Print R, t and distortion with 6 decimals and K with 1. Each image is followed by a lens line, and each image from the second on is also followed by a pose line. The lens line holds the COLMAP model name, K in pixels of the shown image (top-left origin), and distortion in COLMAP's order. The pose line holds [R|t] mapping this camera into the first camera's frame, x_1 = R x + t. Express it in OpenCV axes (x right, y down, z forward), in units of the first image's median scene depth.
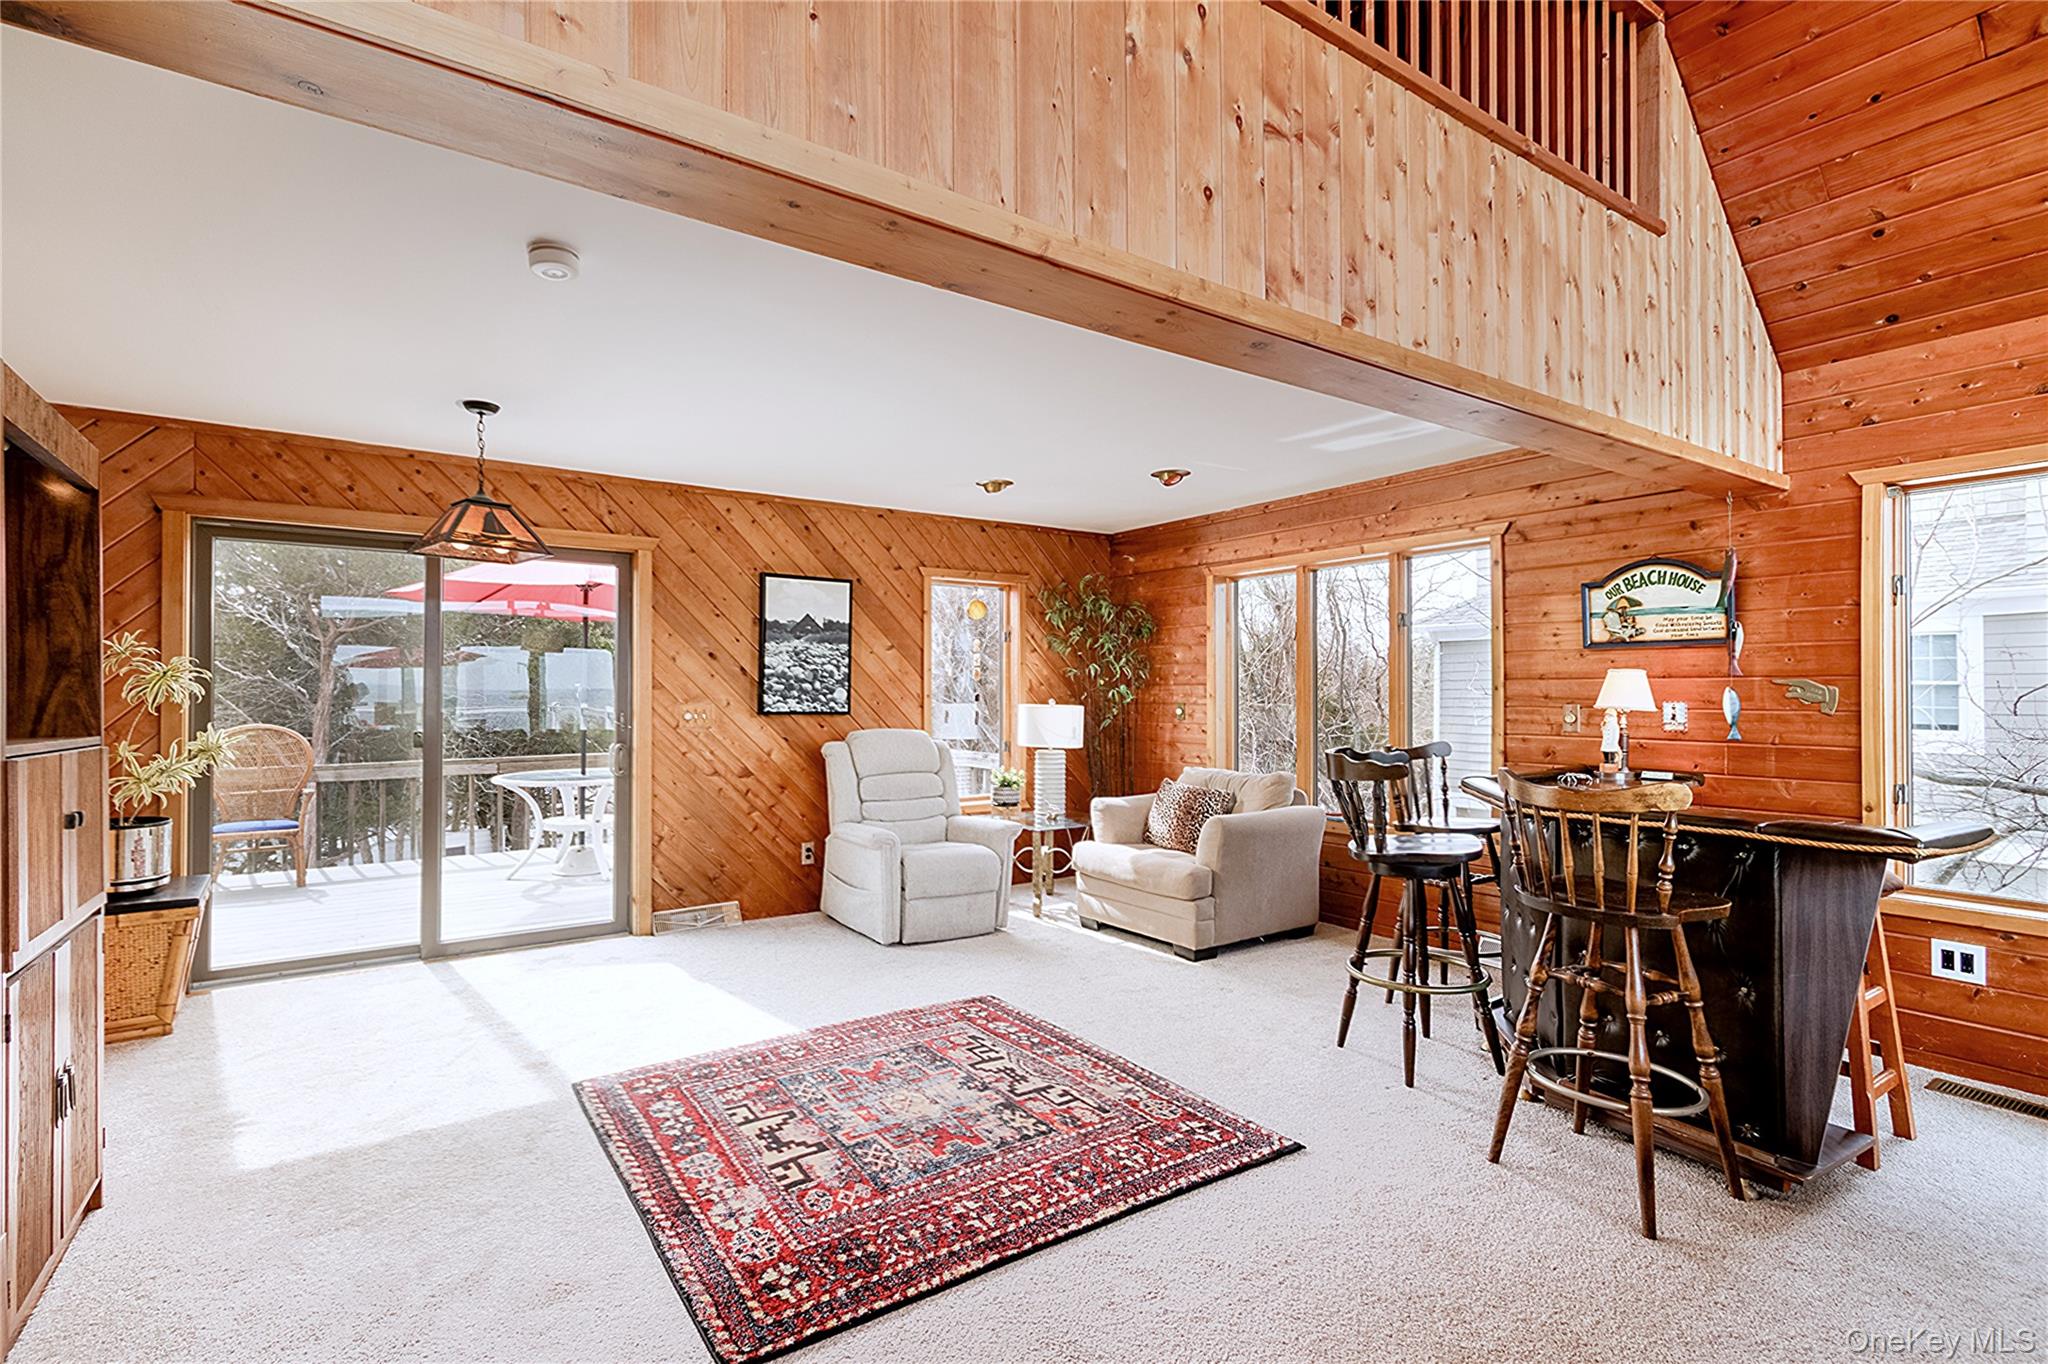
lens RADIAL K [[951.9, 0, 1024.0], [0, 951.9, 682.0], [0, 0, 1]] dist [-0.000808, 0.000142]
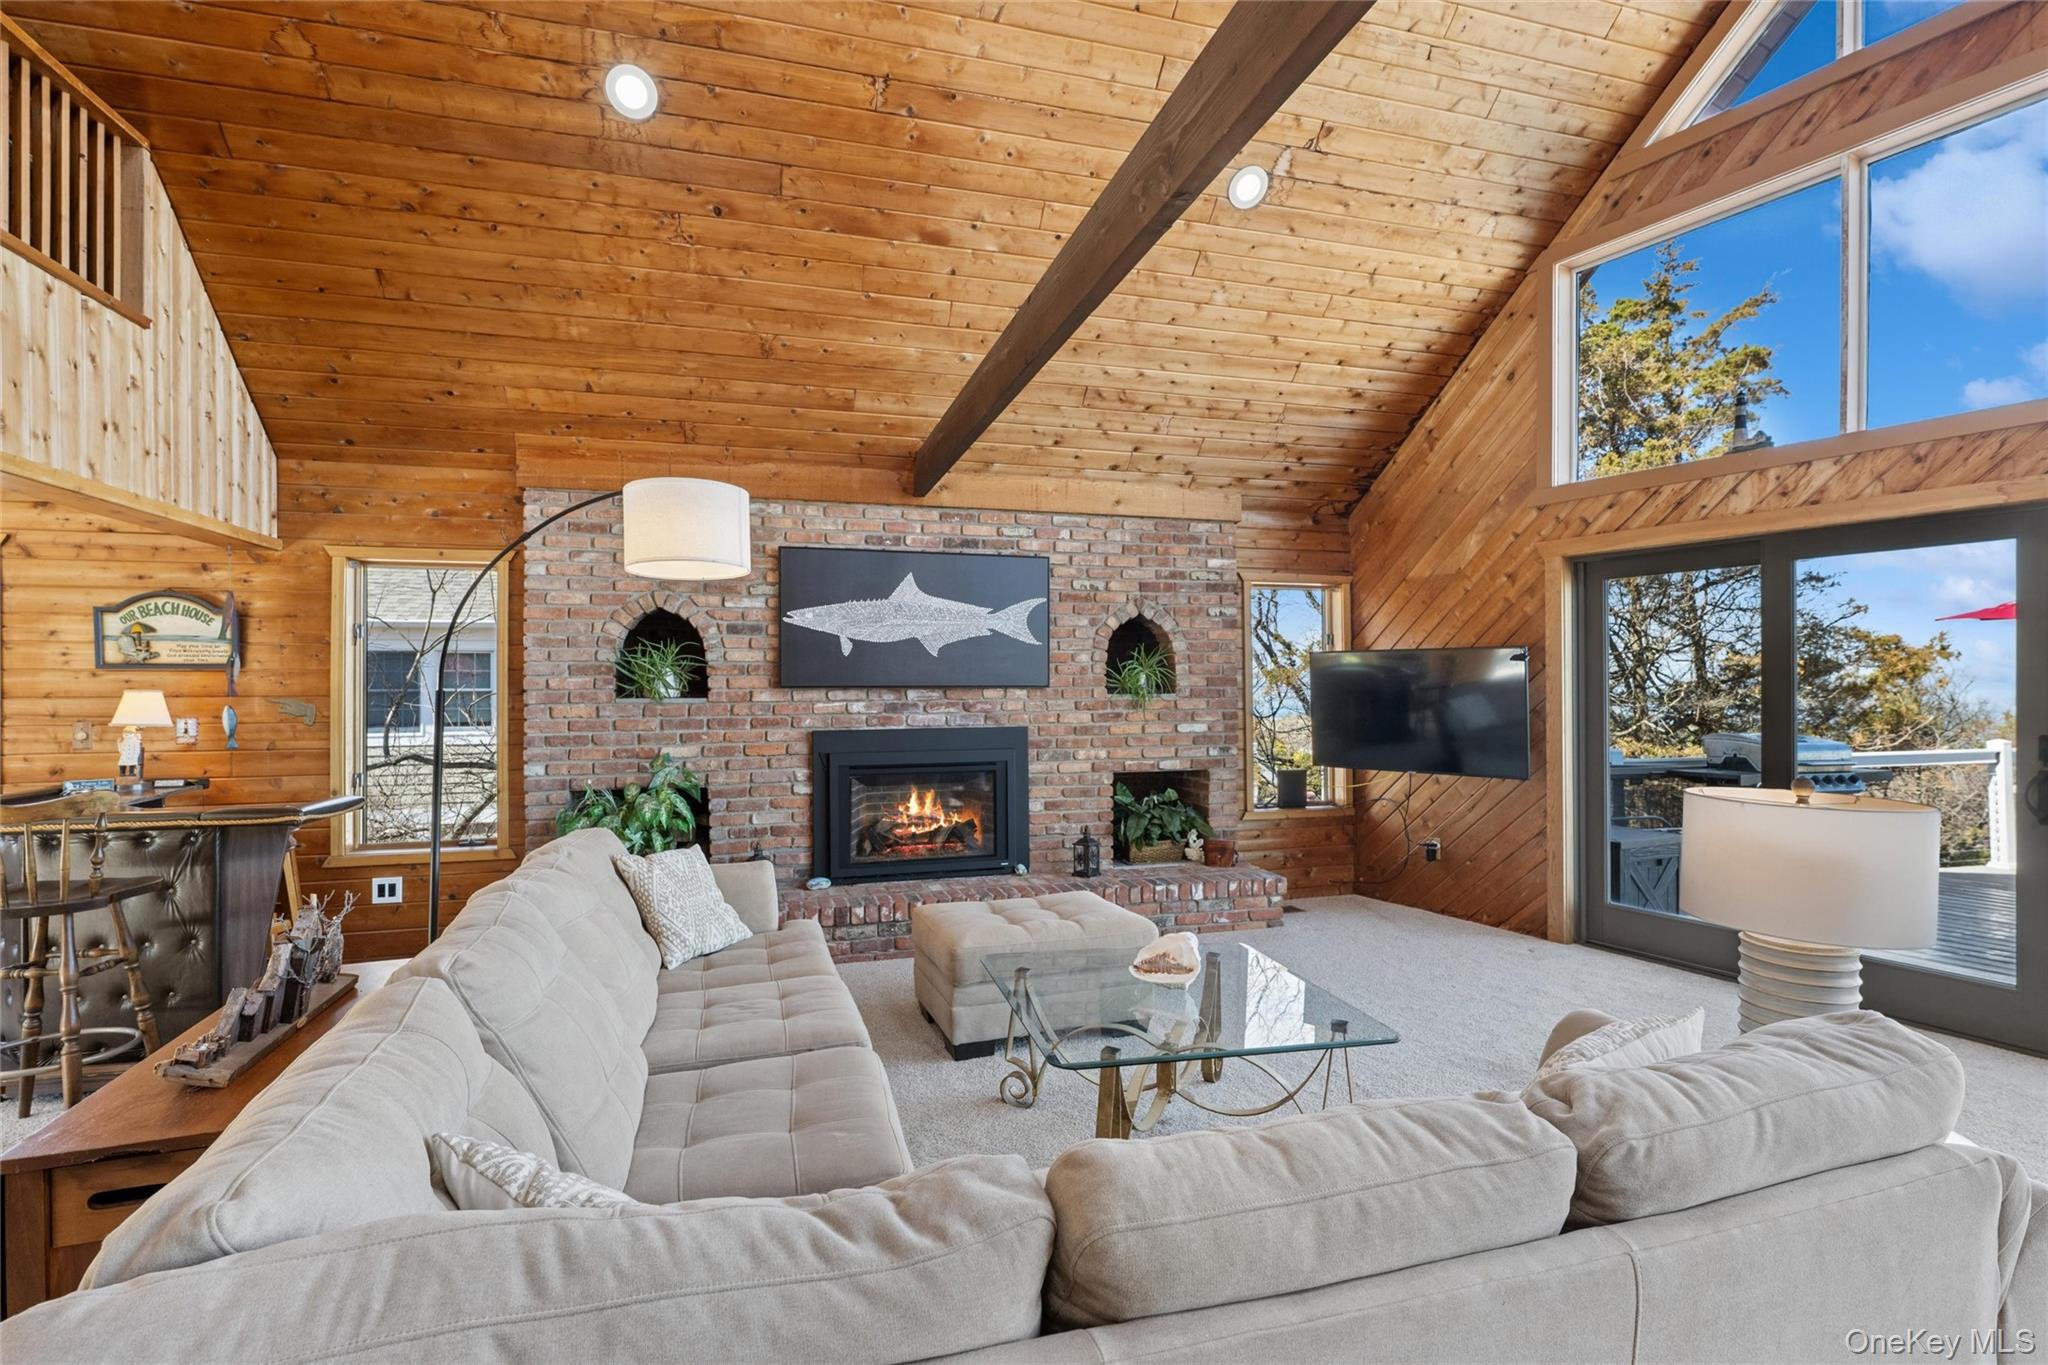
lens RADIAL K [[951.9, 0, 1024.0], [0, 951.9, 682.5], [0, 0, 1]] dist [-0.000808, 0.000142]
pose [[0.330181, 0.002068, 0.943915, -0.076703], [-0.004133, 0.999991, -0.000745, -0.028313], [-0.943909, -0.003655, 0.330186, -0.376061]]
